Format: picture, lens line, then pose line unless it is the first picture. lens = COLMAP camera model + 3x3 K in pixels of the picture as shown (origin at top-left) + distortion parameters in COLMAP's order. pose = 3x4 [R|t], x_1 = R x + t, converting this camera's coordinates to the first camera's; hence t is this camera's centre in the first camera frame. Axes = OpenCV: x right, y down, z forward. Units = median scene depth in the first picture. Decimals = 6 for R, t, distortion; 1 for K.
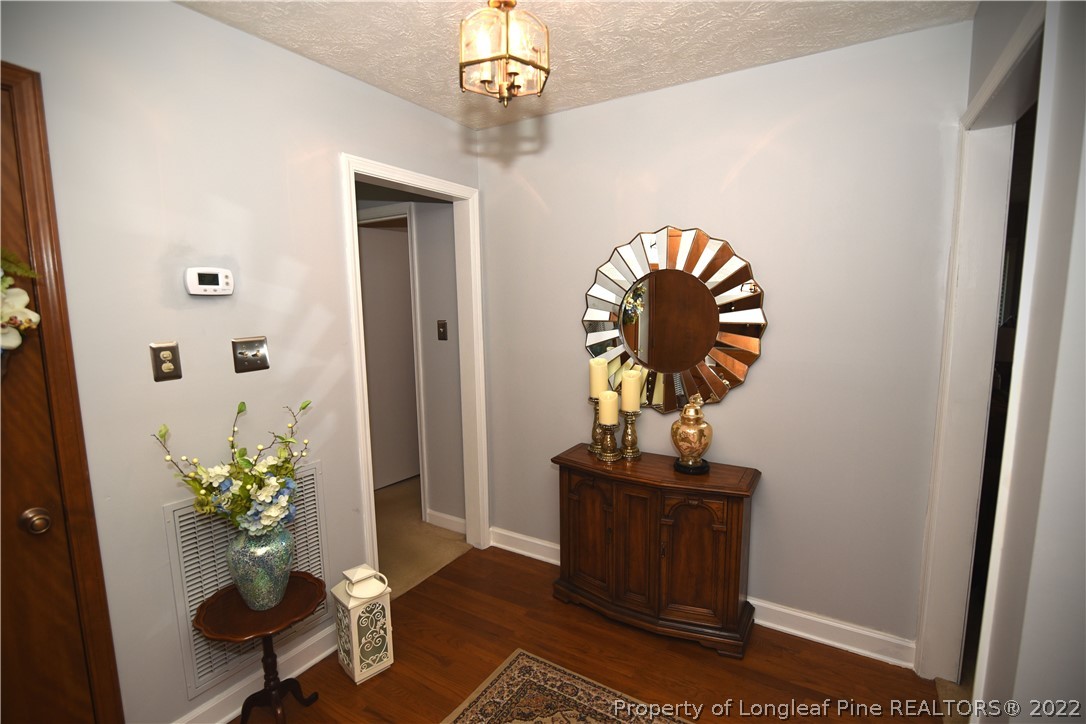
lens RADIAL K [[500.2, 0, 543.0], [0, 500.2, 362.0], [0, 0, 1]] dist [-0.021446, -0.000214]
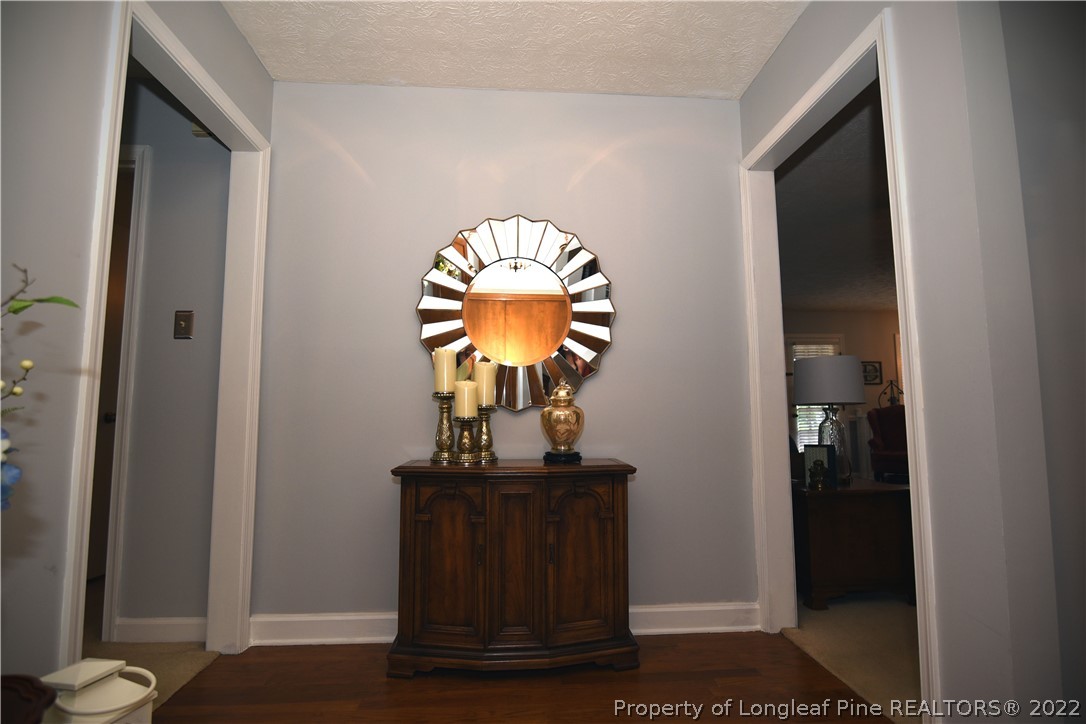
lens RADIAL K [[507.8, 0, 543.0], [0, 507.8, 362.0], [0, 0, 1]] dist [-0.018886, -0.000370]
pose [[0.817554, 0.070210, 0.571556, -0.255734], [0.060299, 0.976645, -0.206223, 0.215859], [-0.572687, 0.203062, 0.794226, 0.241481]]
